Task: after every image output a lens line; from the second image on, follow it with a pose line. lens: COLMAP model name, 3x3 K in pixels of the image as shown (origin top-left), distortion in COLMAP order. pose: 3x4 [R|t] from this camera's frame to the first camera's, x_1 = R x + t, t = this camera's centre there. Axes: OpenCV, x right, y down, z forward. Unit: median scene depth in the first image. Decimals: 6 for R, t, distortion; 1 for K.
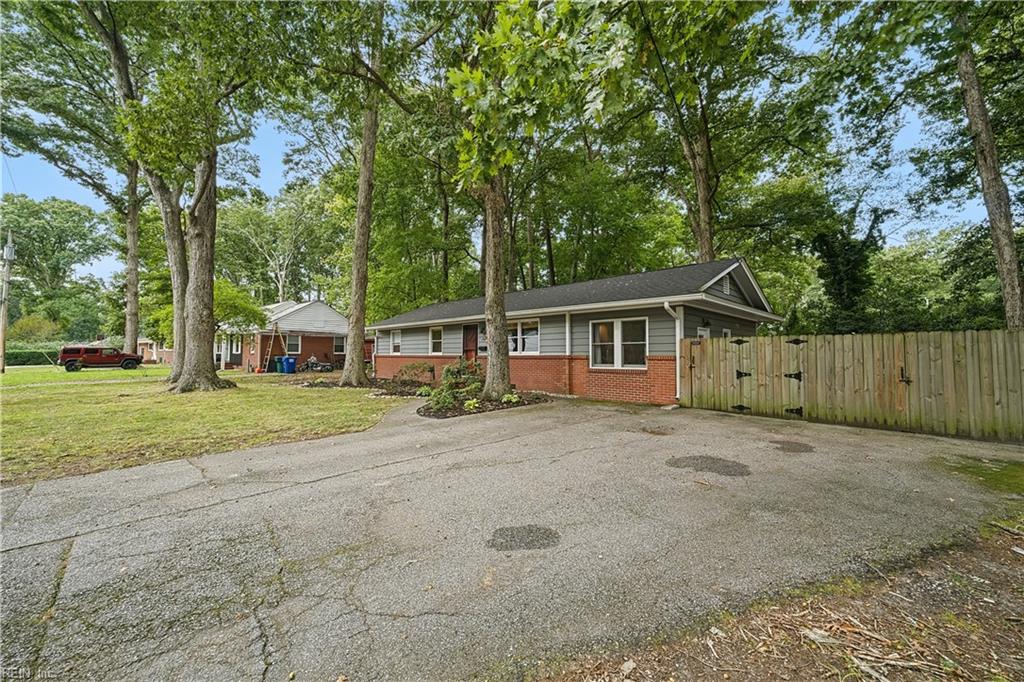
lens RADIAL K [[402.0, 0, 514.6], [0, 402.0, 340.6], [0, 0, 1]] dist [0.000503, -0.001334]
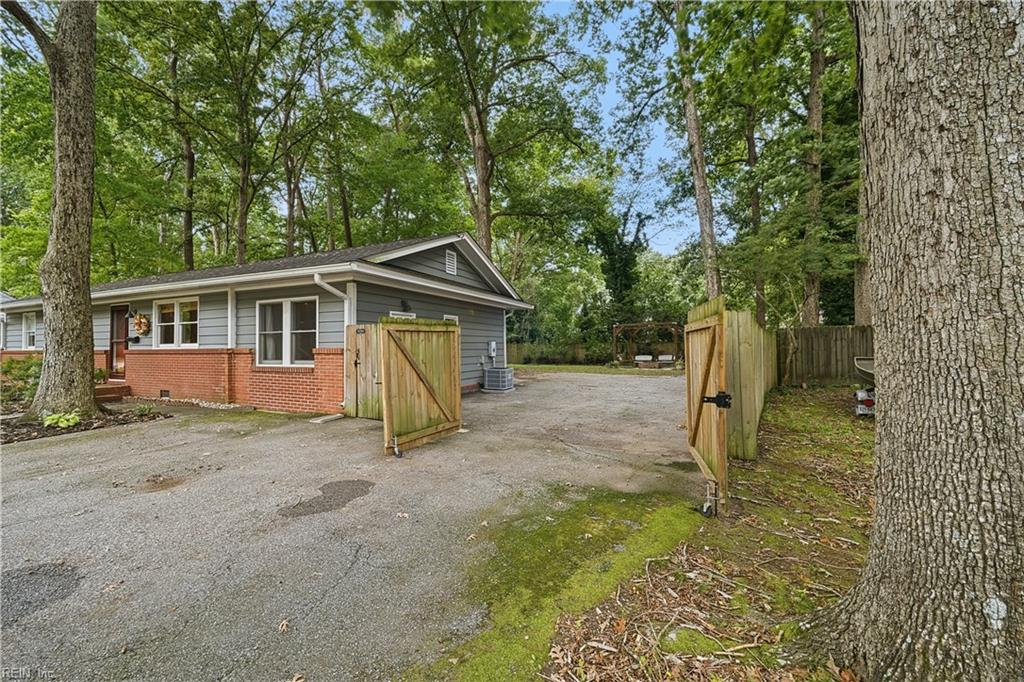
lens RADIAL K [[402.0, 0, 514.0], [0, 402.0, 340.2], [0, 0, 1]] dist [0.000503, -0.001334]
pose [[0.930796, -0.005811, 0.365493, 0.342113], [-0.003676, 0.999674, 0.025256, 0.001693], [-0.365521, -0.024852, 0.930471, 0.150470]]
